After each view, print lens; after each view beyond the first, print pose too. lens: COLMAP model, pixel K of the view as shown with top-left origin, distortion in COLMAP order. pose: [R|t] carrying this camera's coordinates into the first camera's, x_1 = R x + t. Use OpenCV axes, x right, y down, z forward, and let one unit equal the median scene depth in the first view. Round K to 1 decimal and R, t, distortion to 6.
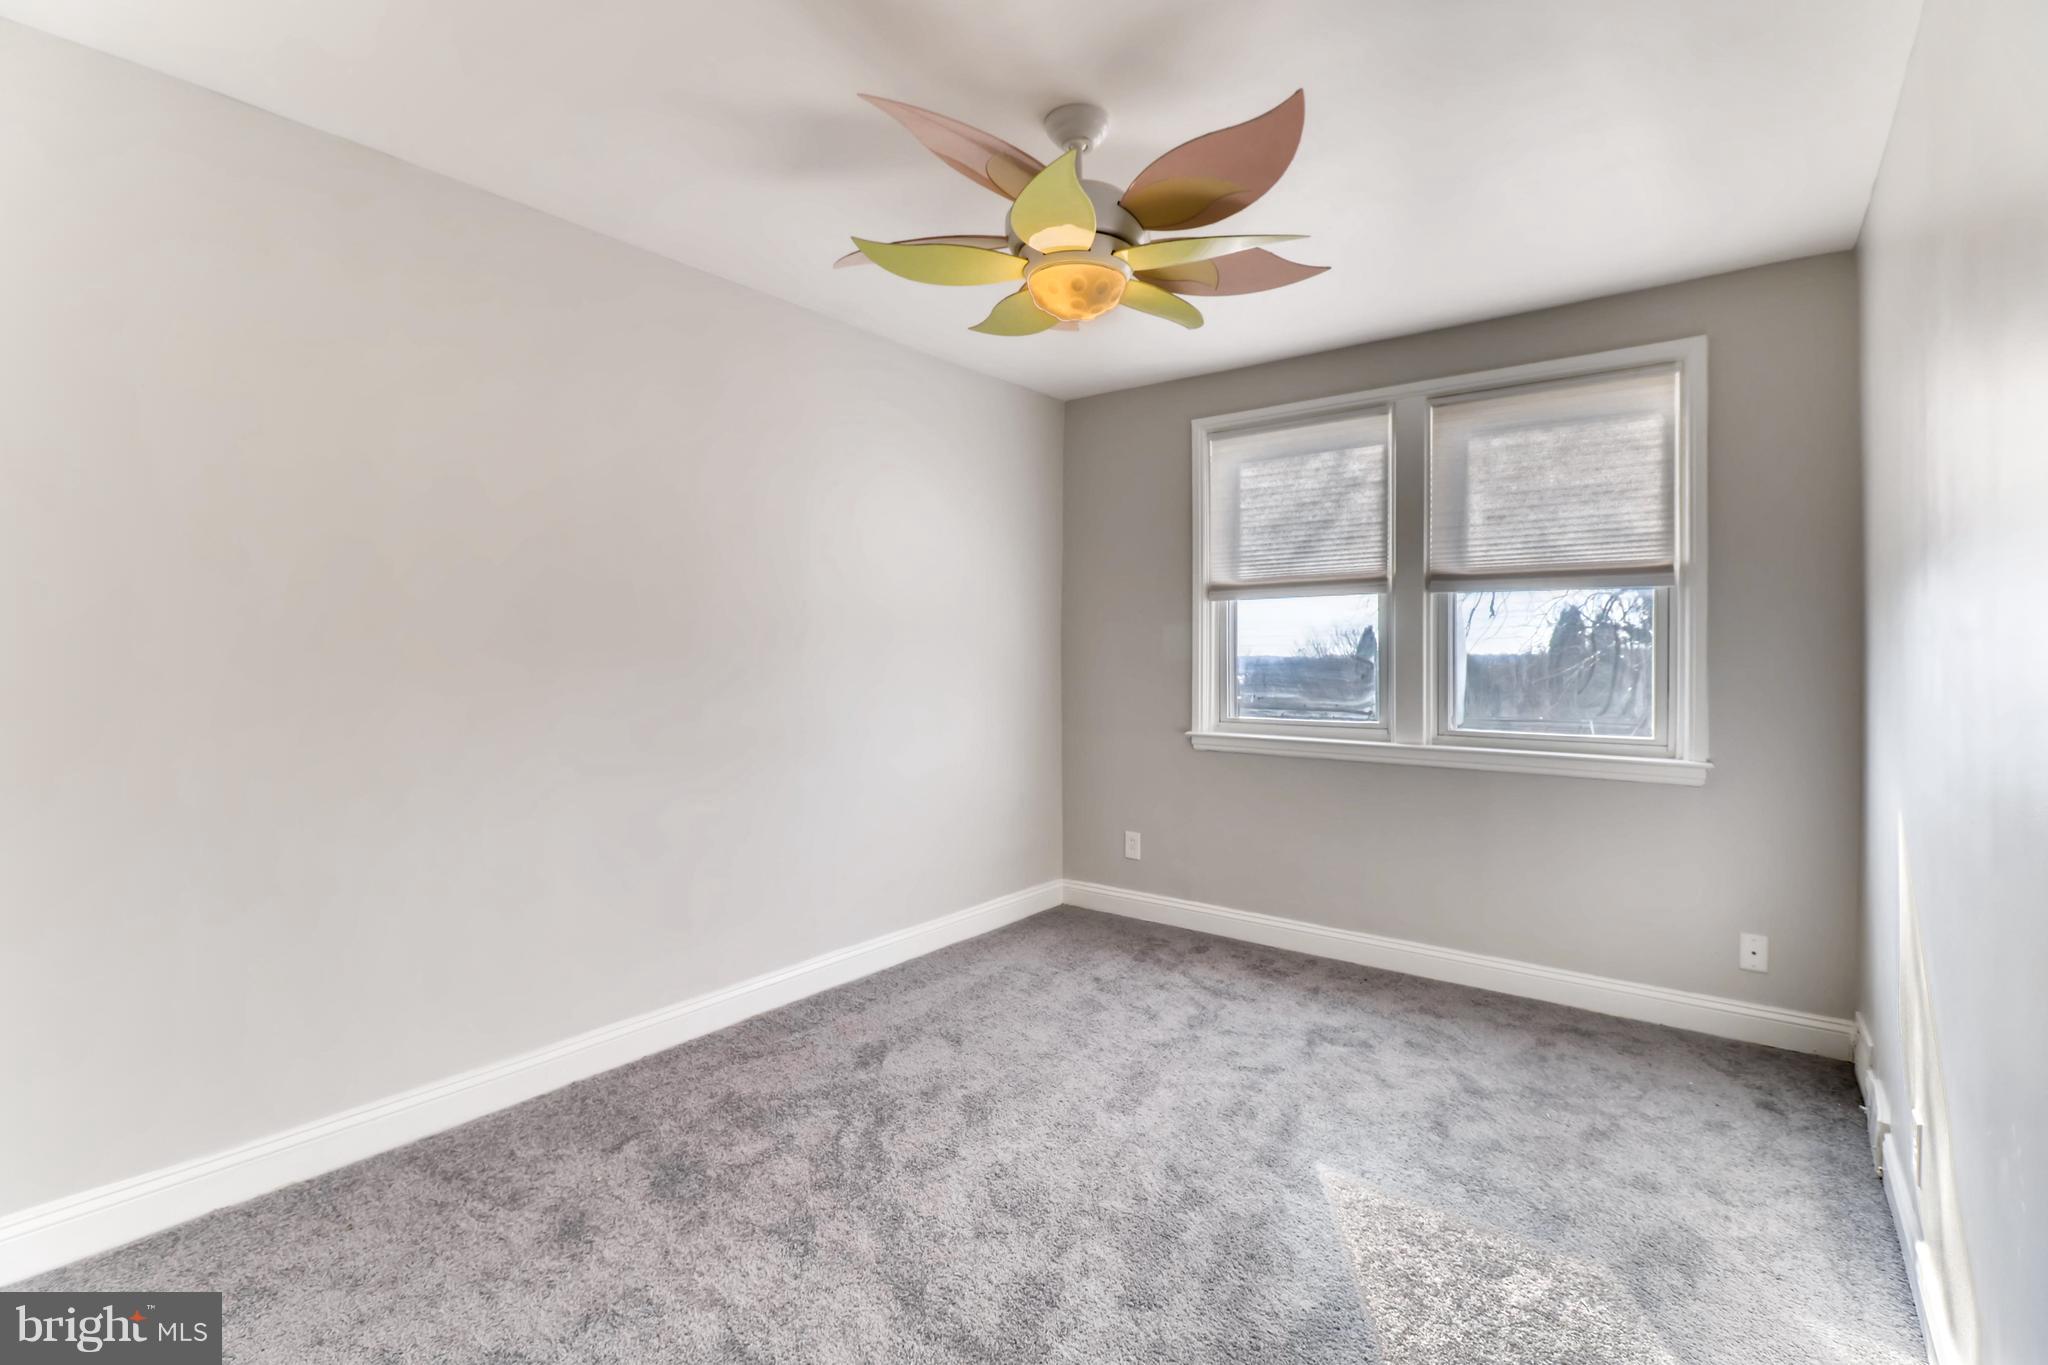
lens RADIAL K [[923.0, 0, 1023.3], [0, 923.0, 668.7], [0, 0, 1]] dist [0.021935, -0.015377]
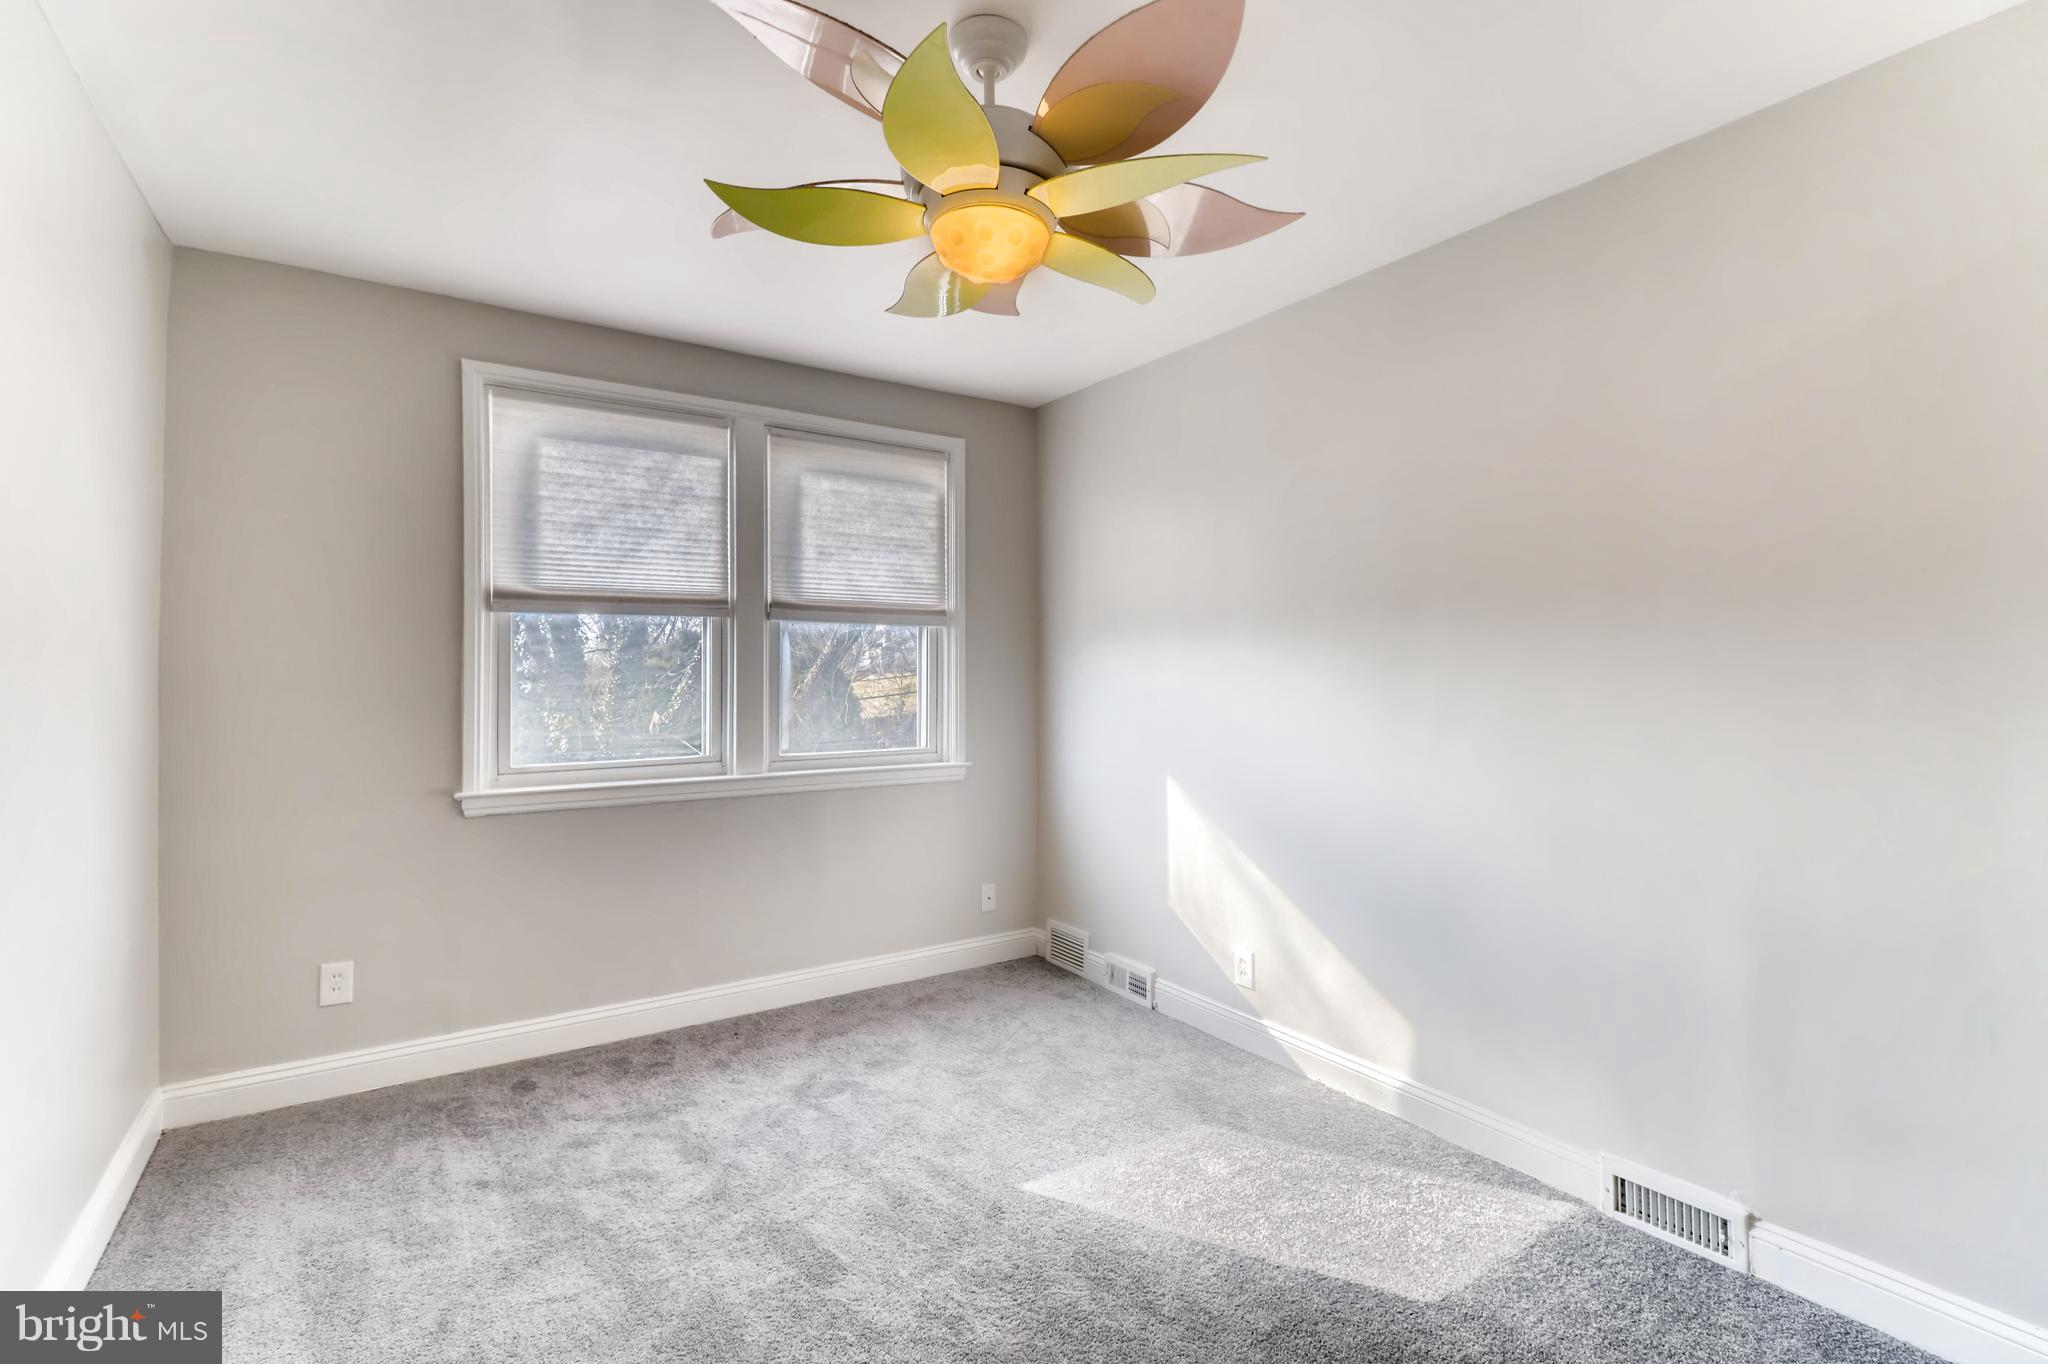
lens RADIAL K [[943.4, 0, 1034.1], [0, 943.4, 665.6], [0, 0, 1]] dist [0.024468, -0.015315]
pose [[0.330973, 0.002034, 0.943638, -0.433630], [0.014356, 0.999871, -0.007190, -0.022076], [-0.943531, 0.015926, 0.330902, 0.403866]]
